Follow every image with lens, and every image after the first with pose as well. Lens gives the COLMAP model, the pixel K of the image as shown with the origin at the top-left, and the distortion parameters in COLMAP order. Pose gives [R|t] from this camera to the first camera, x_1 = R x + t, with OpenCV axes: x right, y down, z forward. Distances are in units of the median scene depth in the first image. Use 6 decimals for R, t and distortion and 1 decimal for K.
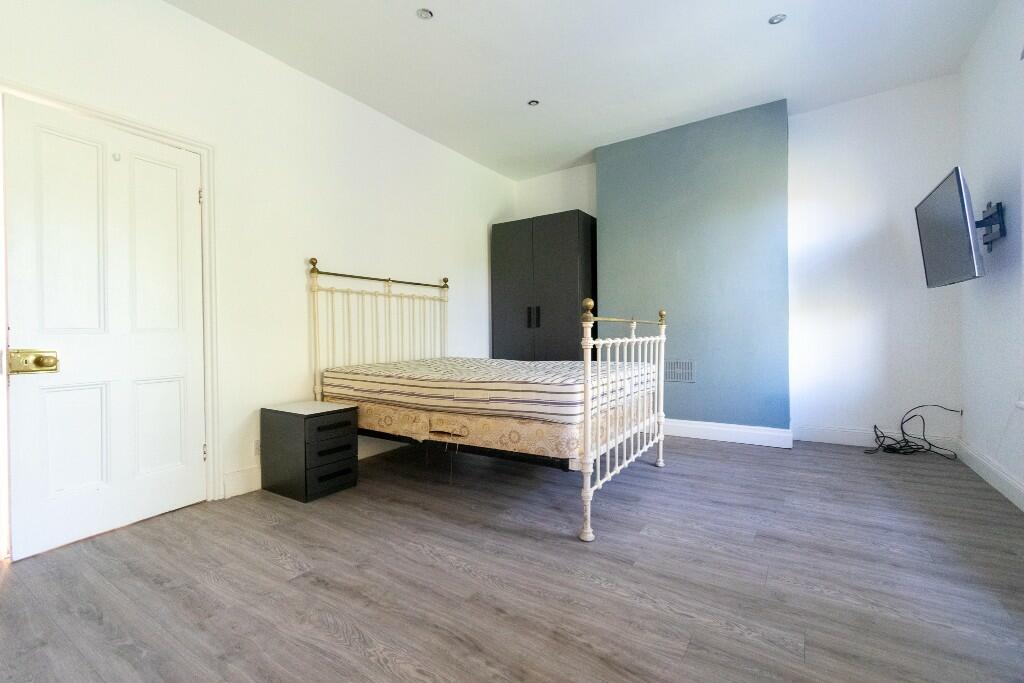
lens RADIAL K [[453.0, 0, 512.5], [0, 453.0, 340.7], [0, 0, 1]] dist [0.004066, -0.000503]
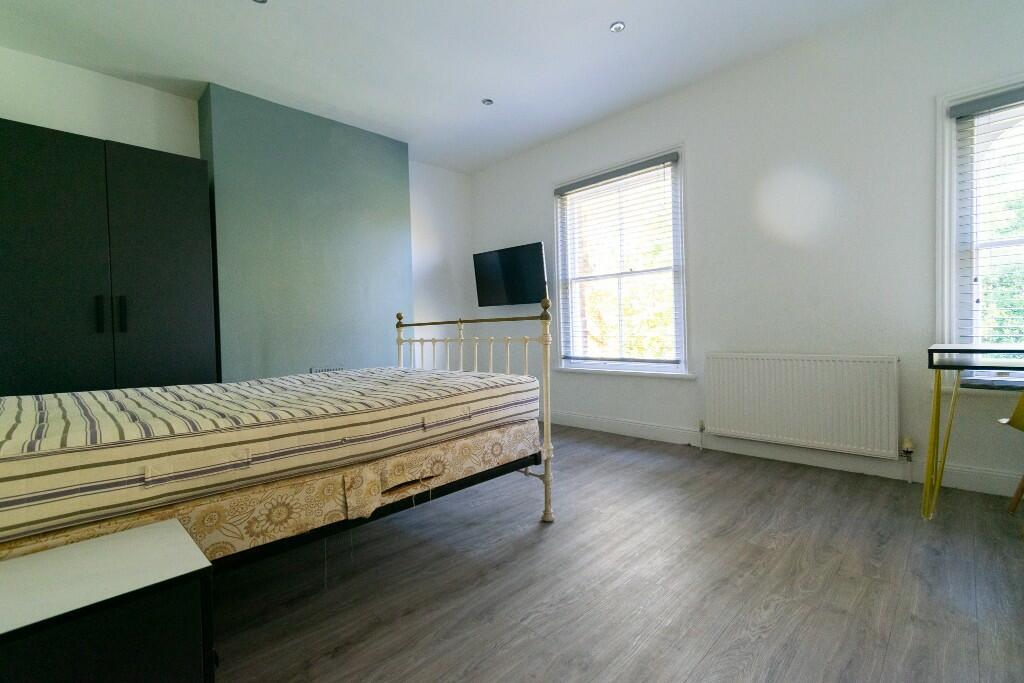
lens RADIAL K [[453.0, 0, 514.1], [0, 453.0, 337.8], [0, 0, 1]] dist [0.004066, -0.000503]
pose [[0.198020, -0.008633, 0.980160, -0.777052], [0.041227, 0.999150, 0.000471, -0.002204], [-0.979331, 0.040316, 0.198208, 0.720546]]
